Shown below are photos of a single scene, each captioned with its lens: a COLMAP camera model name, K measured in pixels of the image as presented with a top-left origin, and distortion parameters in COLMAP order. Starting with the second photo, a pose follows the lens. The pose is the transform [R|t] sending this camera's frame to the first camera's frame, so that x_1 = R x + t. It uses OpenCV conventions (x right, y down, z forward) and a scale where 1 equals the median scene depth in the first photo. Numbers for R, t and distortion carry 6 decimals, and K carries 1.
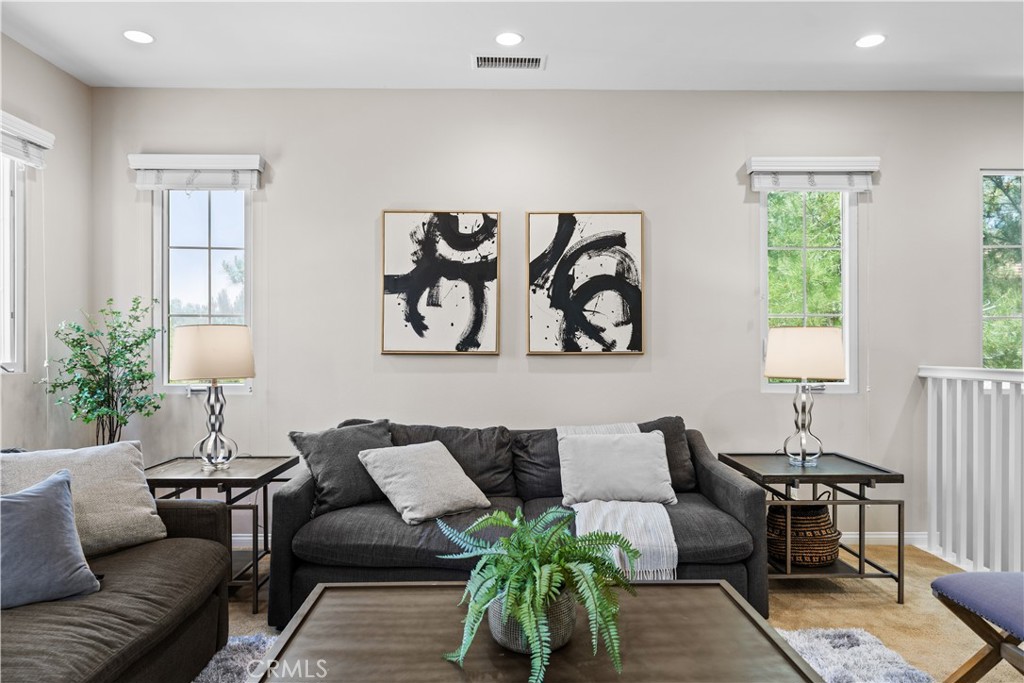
lens RADIAL K [[648.1, 0, 508.2], [0, 648.1, 346.6], [0, 0, 1]] dist [0.001542, -0.000883]
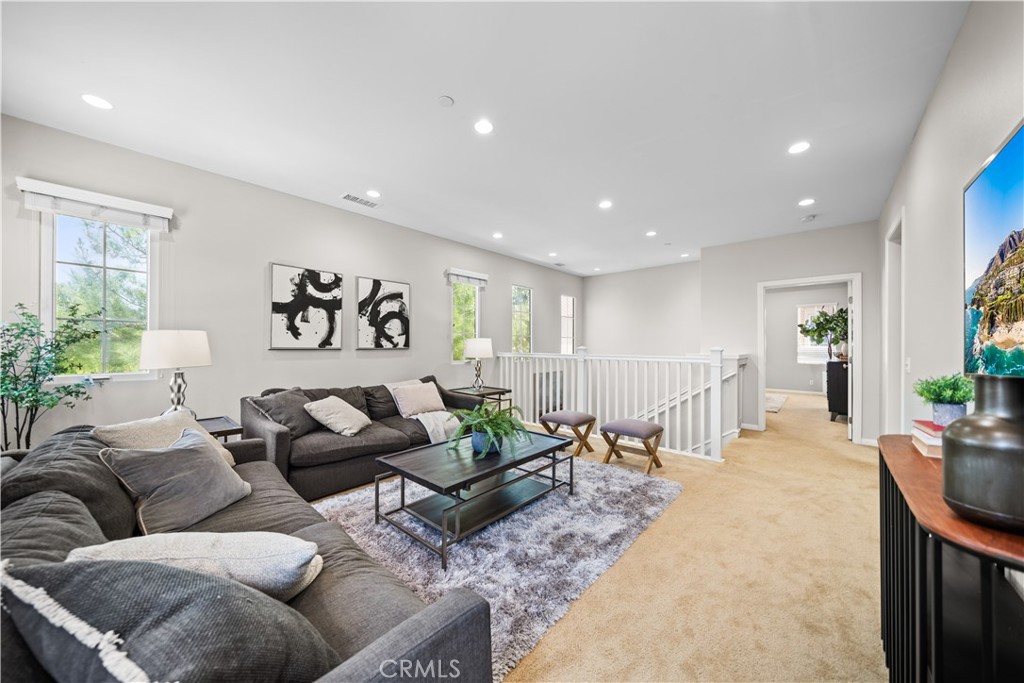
lens RADIAL K [[349.4, 0, 499.6], [0, 349.4, 344.2], [0, 0, 1]] dist [-0.005403, -0.000122]
pose [[0.692708, 0.004613, 0.721204, -0.431825], [-0.001909, 0.999988, -0.004563, 0.000847], [-0.721216, 0.001784, 0.692708, -0.036601]]
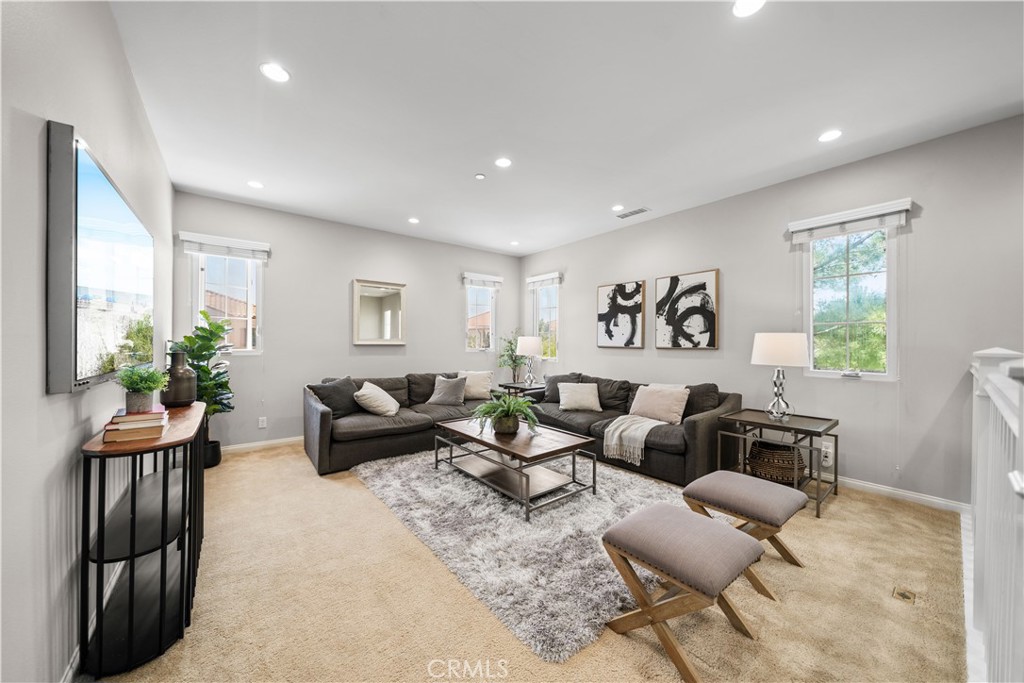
lens RADIAL K [[349.4, 0, 509.4], [0, 349.4, 342.4], [0, 0, 1]] dist [-0.005403, -0.000122]
pose [[0.620559, 0.000481, -0.784160, 0.606023], [-0.007933, 0.999952, -0.005665, 0.003101], [0.784120, 0.009736, 0.620533, -0.040020]]
